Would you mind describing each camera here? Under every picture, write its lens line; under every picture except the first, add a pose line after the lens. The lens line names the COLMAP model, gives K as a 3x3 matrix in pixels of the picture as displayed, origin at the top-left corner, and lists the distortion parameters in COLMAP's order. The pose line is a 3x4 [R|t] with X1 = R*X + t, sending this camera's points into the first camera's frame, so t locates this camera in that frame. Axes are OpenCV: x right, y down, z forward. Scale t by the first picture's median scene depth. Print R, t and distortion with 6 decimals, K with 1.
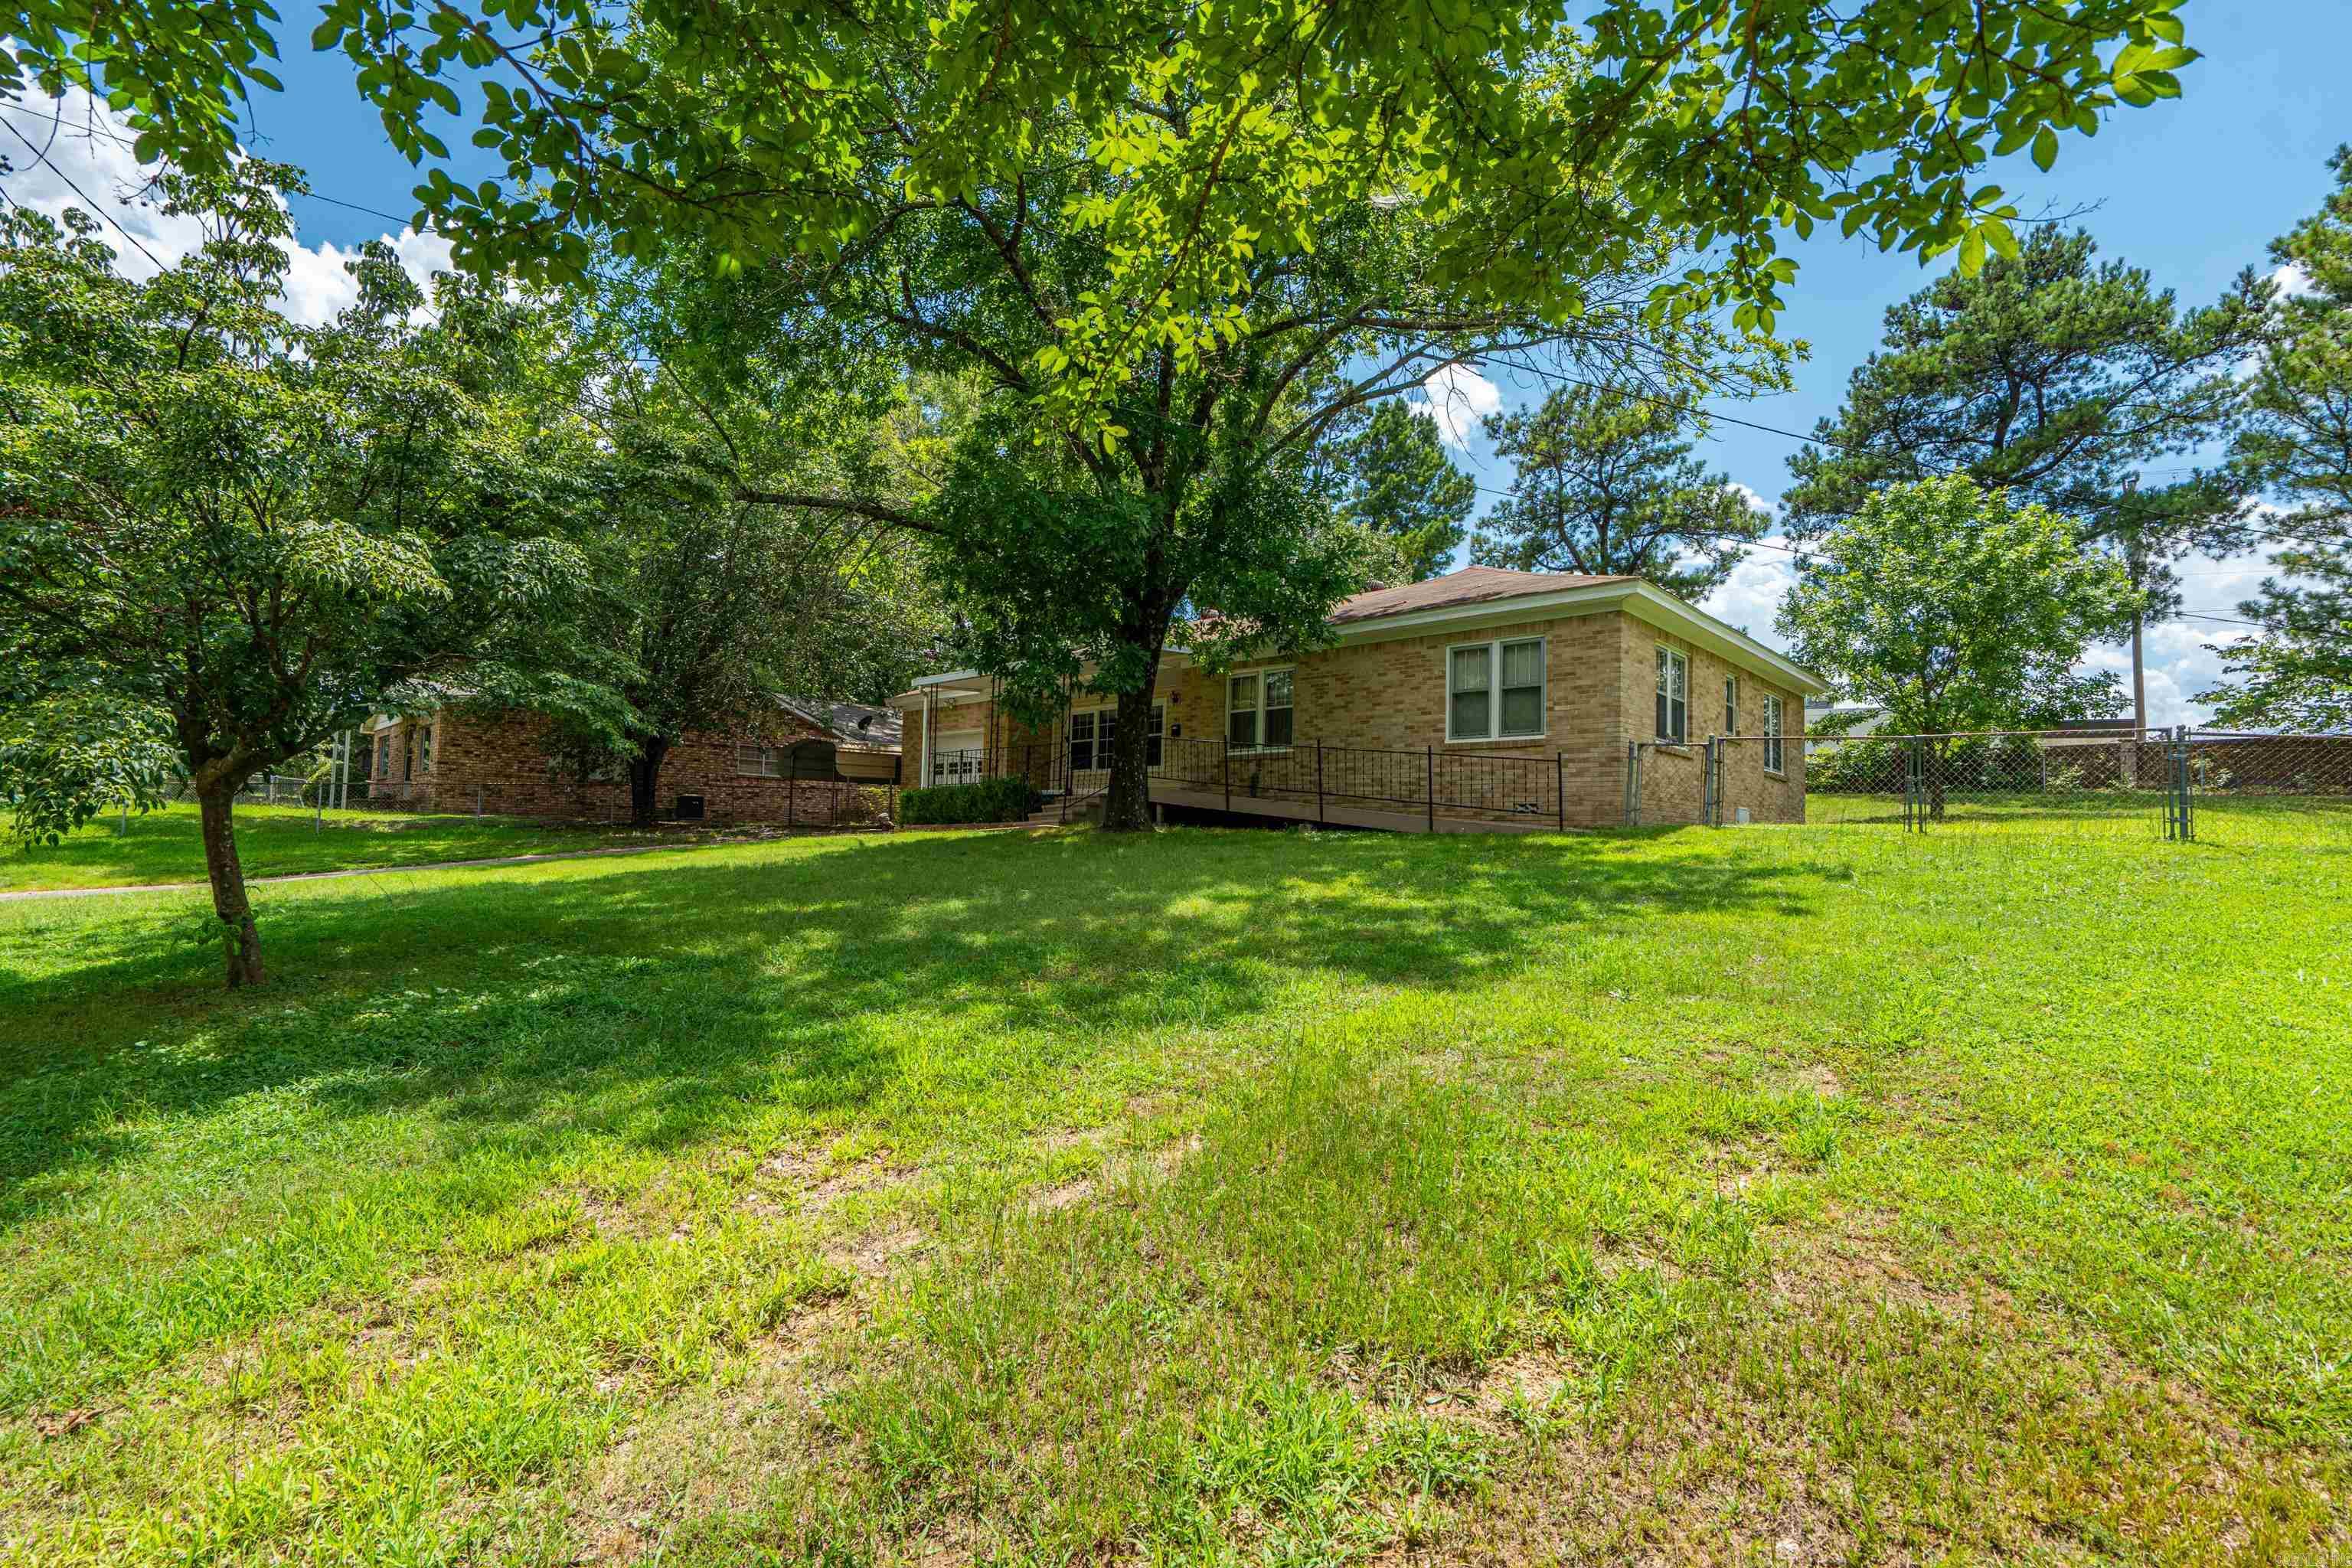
lens RADIAL K [[1060.4, 0, 1174.4], [0, 1060.4, 791.6], [0, 0, 1]] dist [-0.007597, 0.002899]
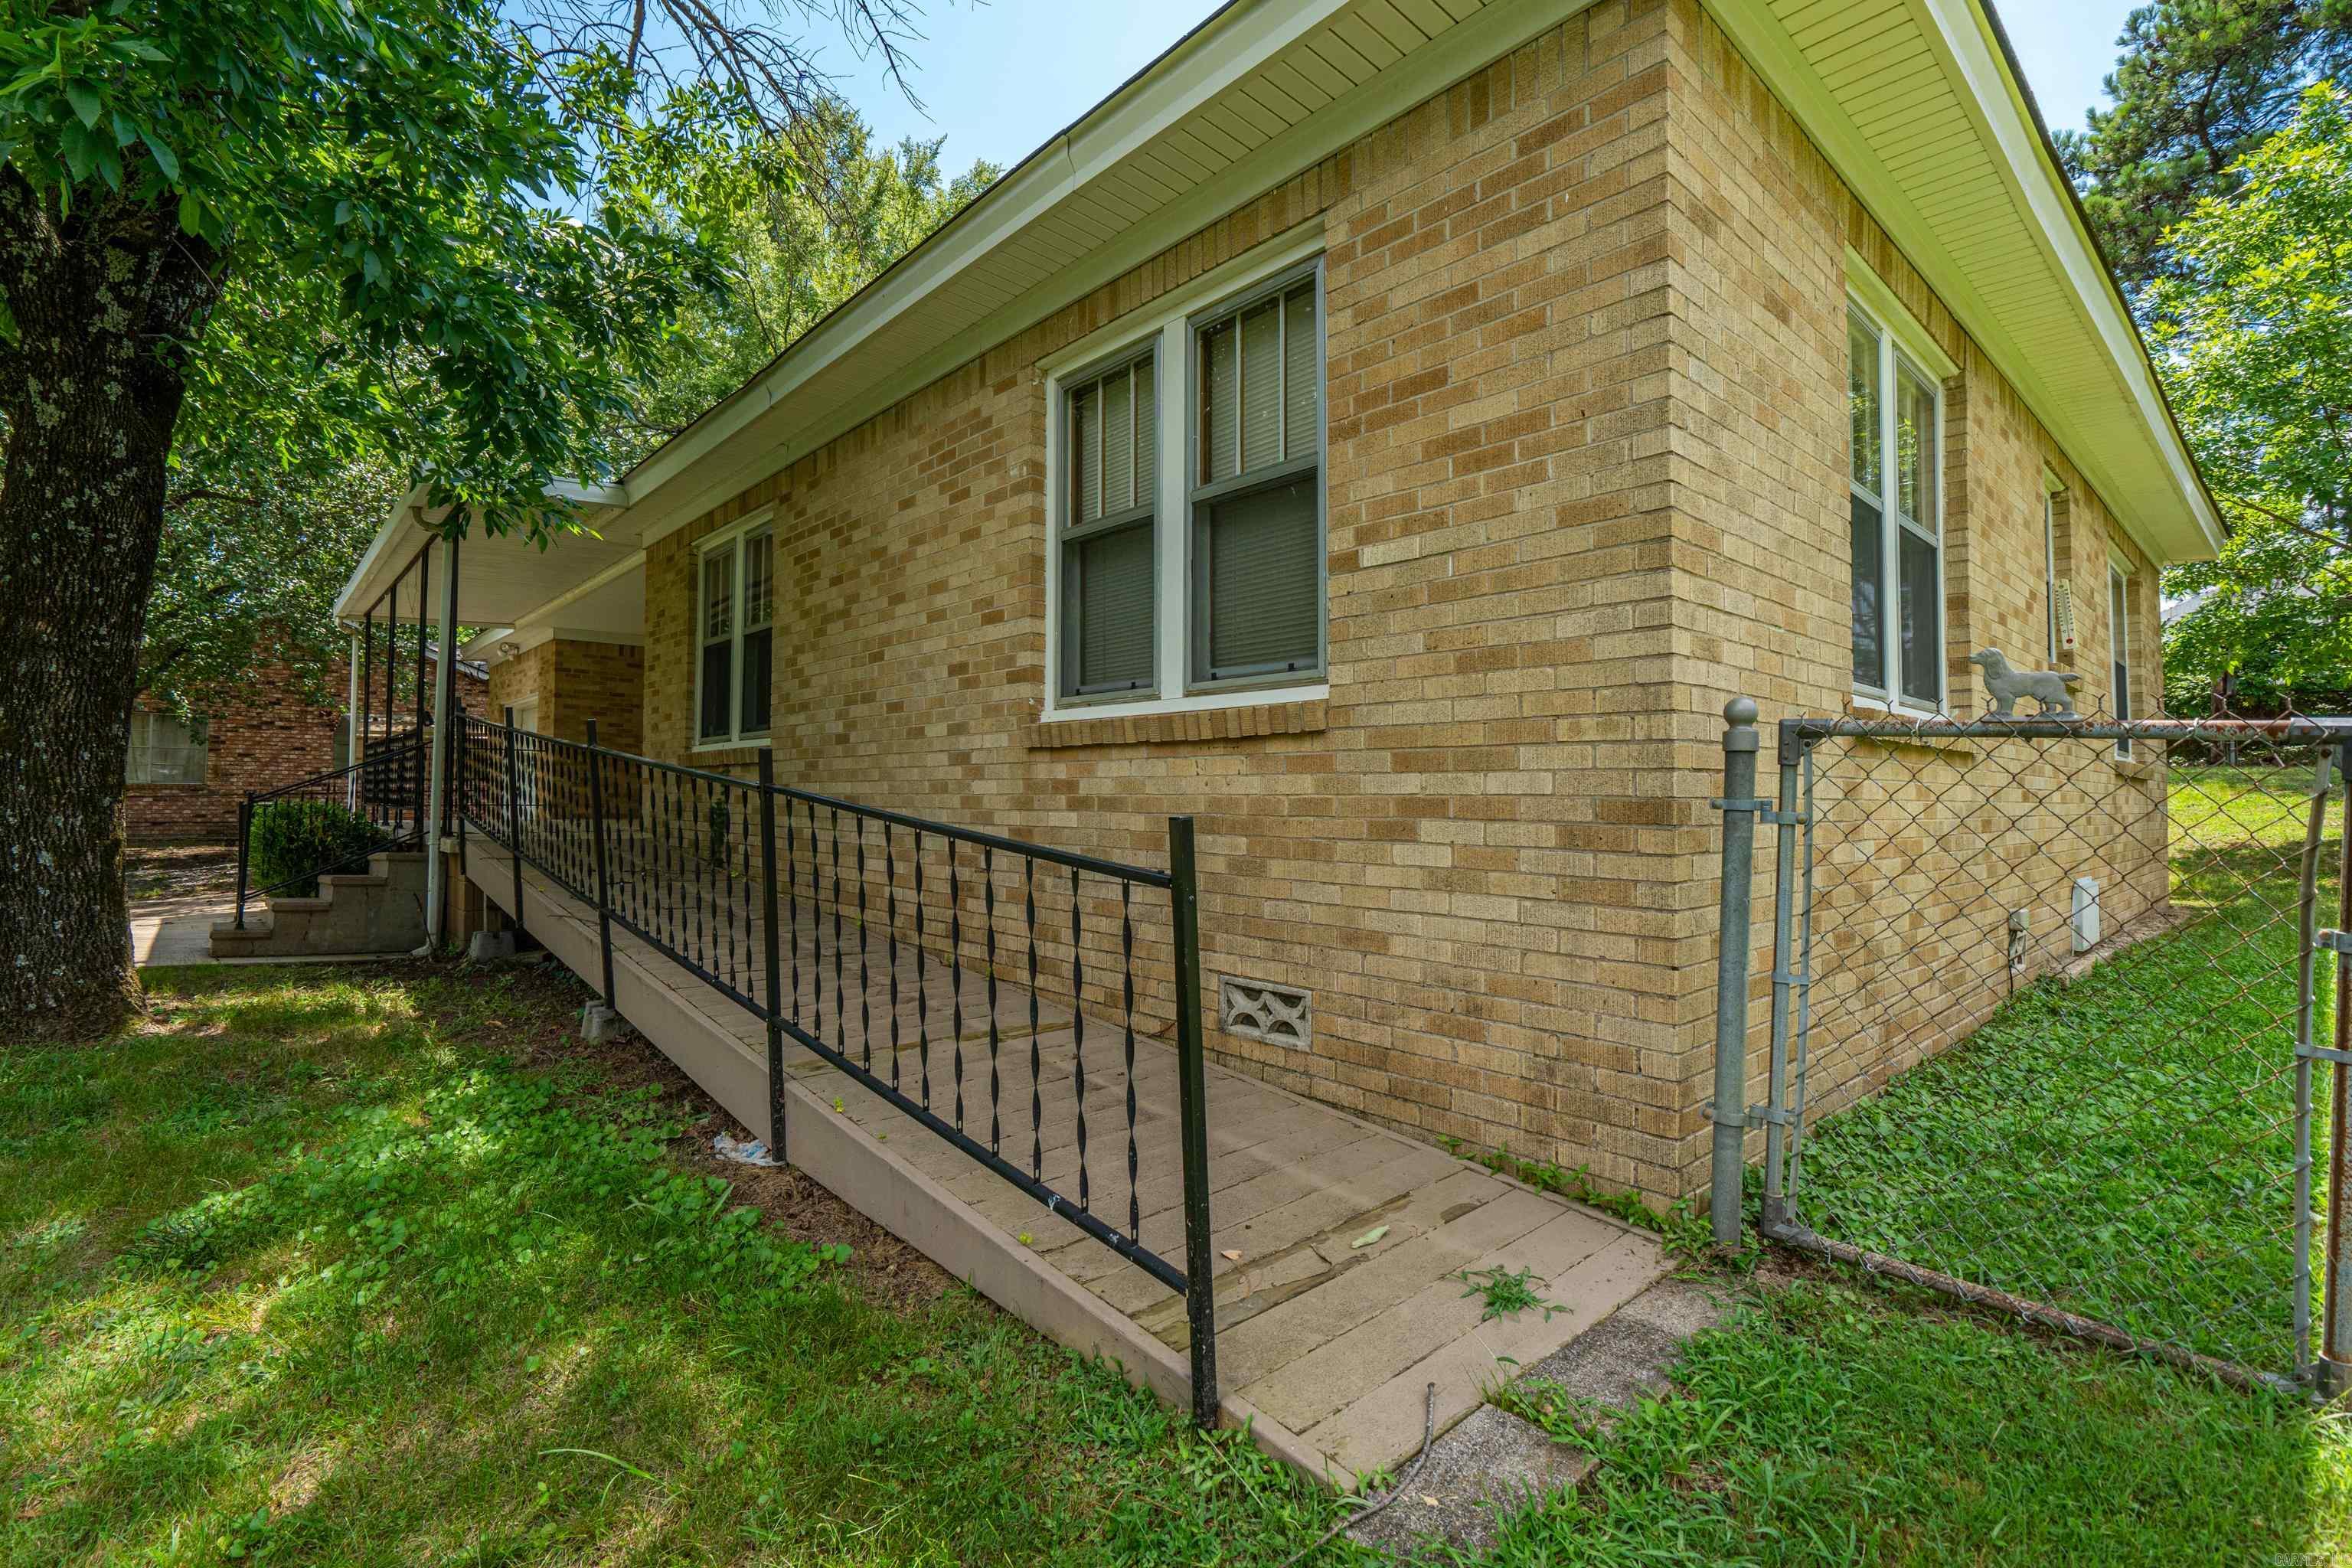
lens RADIAL K [[1060.4, 0, 1185.3], [0, 1060.4, 775.0], [0, 0, 1]] dist [-0.007597, 0.002899]
pose [[0.995314, -0.019989, -0.094603, 0.170866], [0.022946, 0.999278, 0.030270, -0.020960], [0.093930, -0.032299, 0.995055, 0.388414]]
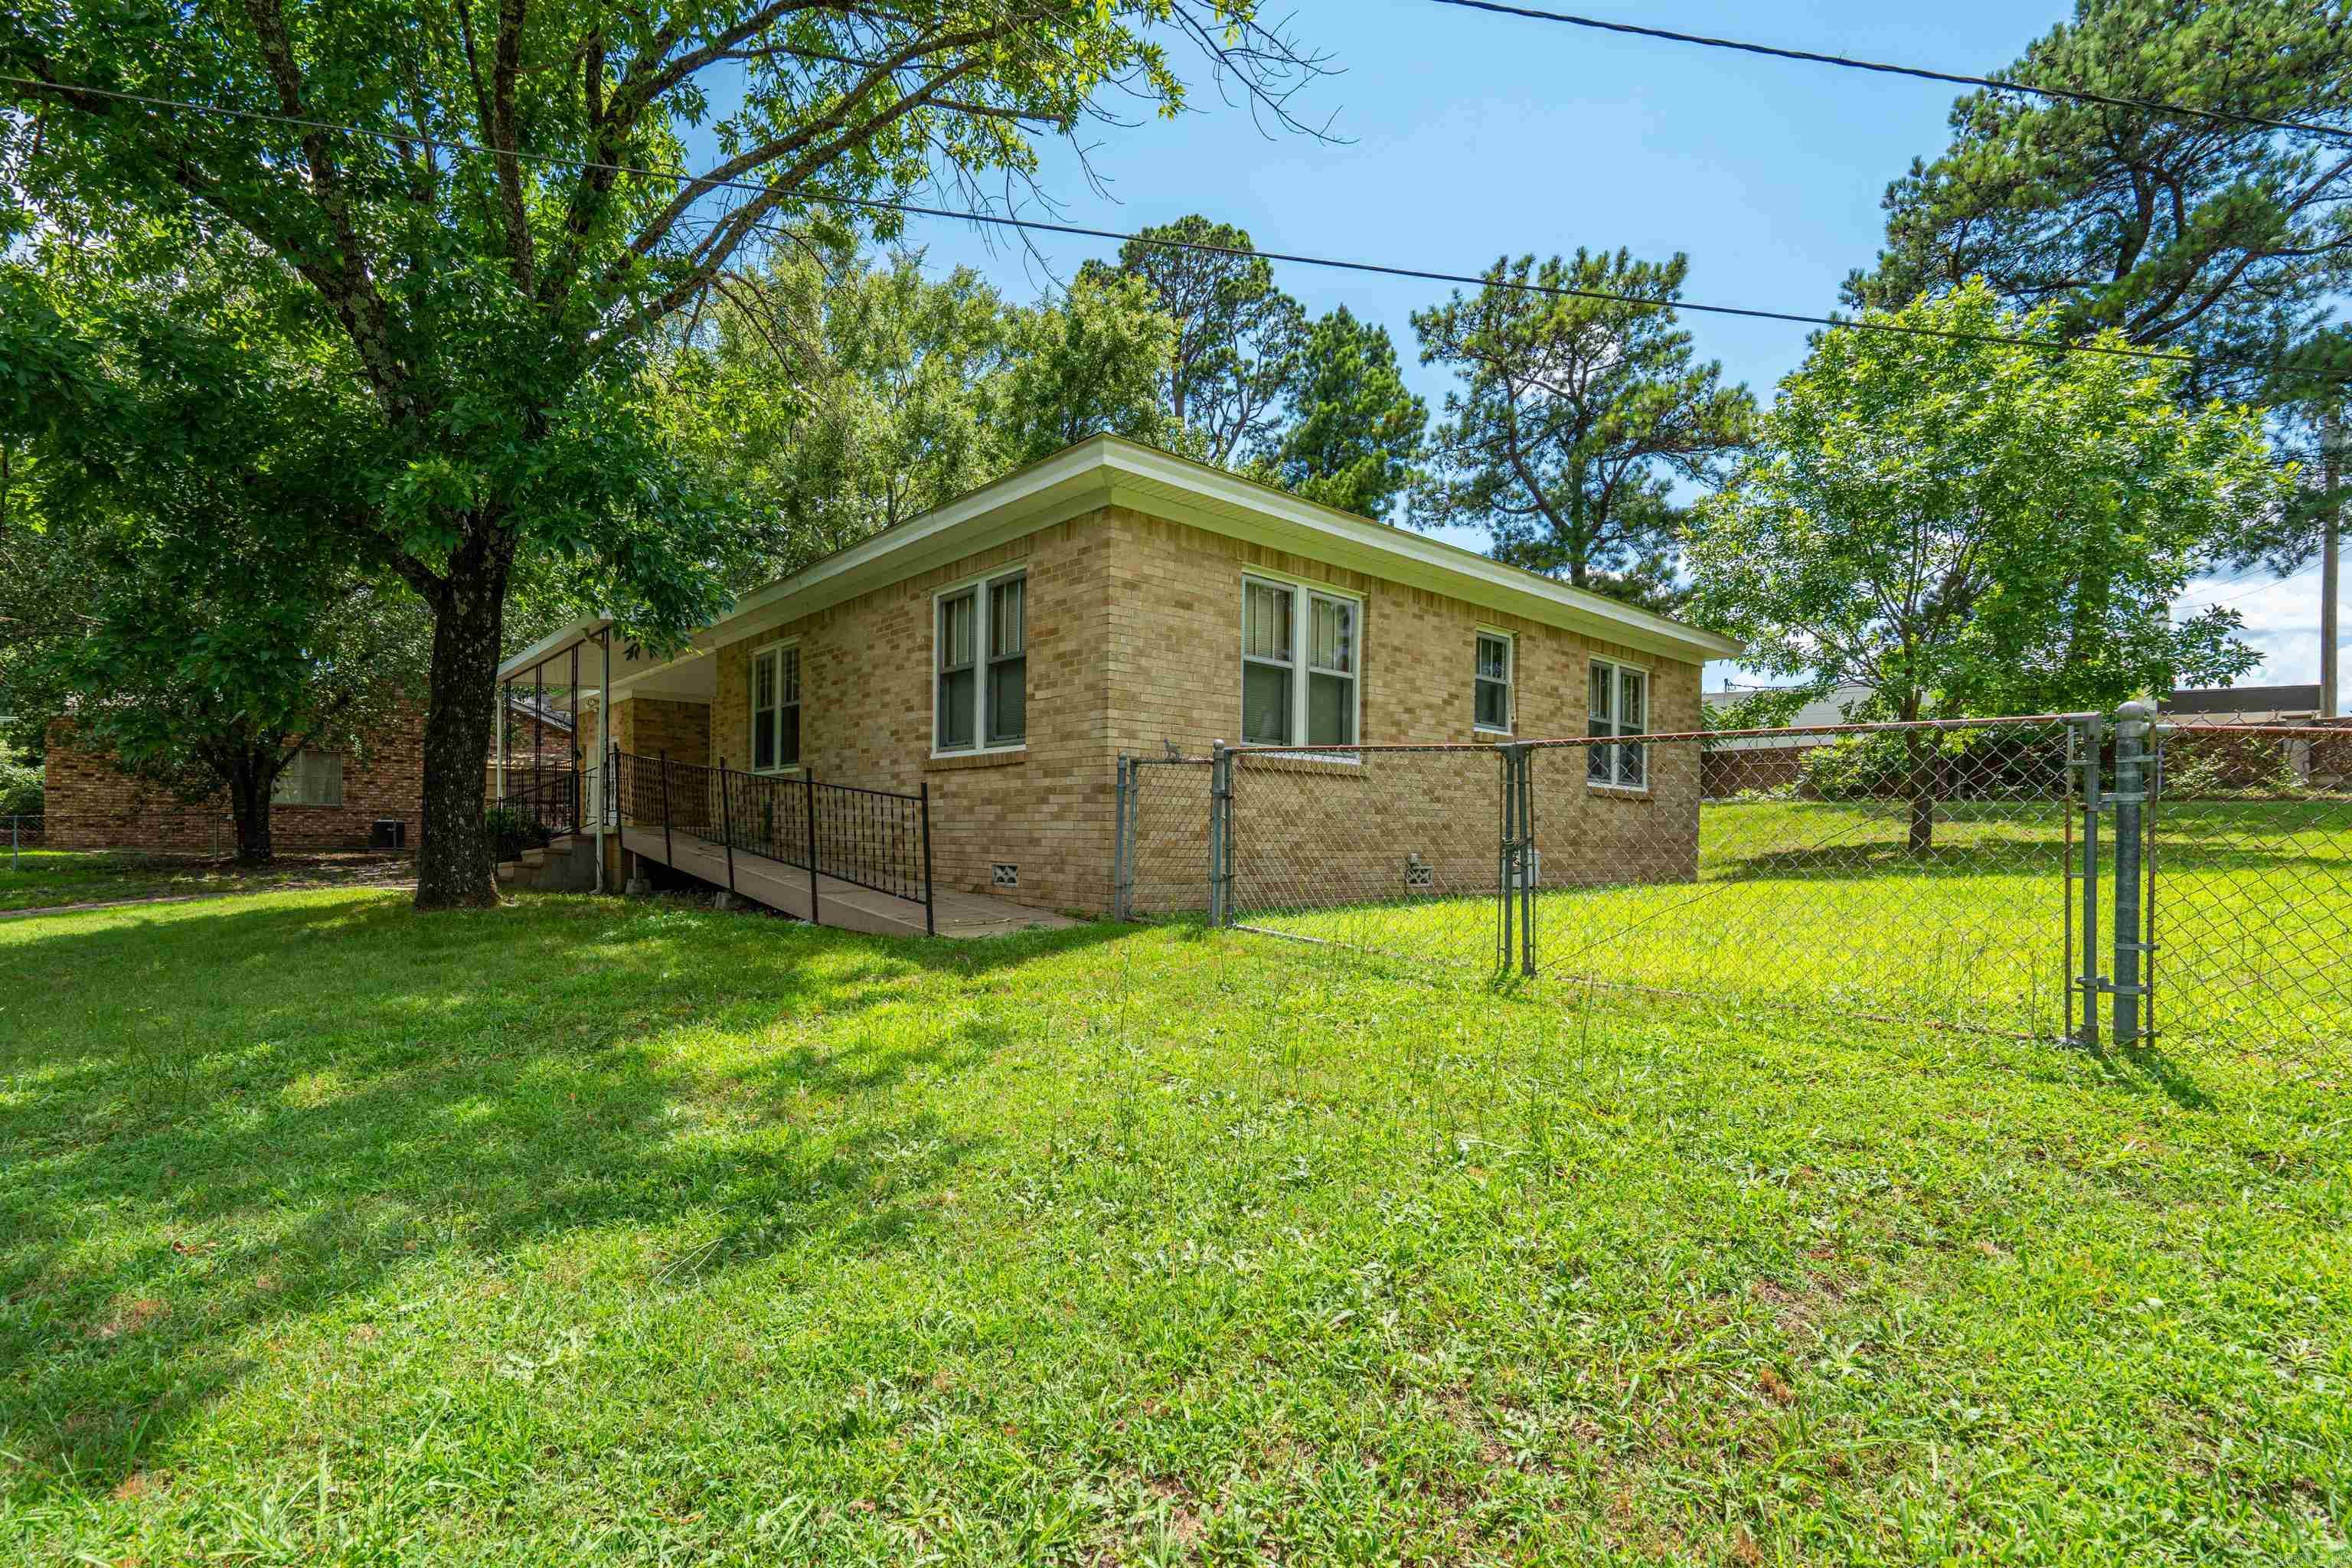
lens RADIAL K [[1060.4, 0, 1161.7], [0, 1060.4, 864.6], [0, 0, 1]] dist [-0.007597, 0.002899]
pose [[0.993349, -0.007094, -0.114920, 0.242913], [0.015758, 0.997084, 0.074661, -0.015264], [0.114055, -0.075975, 0.990565, 0.222947]]
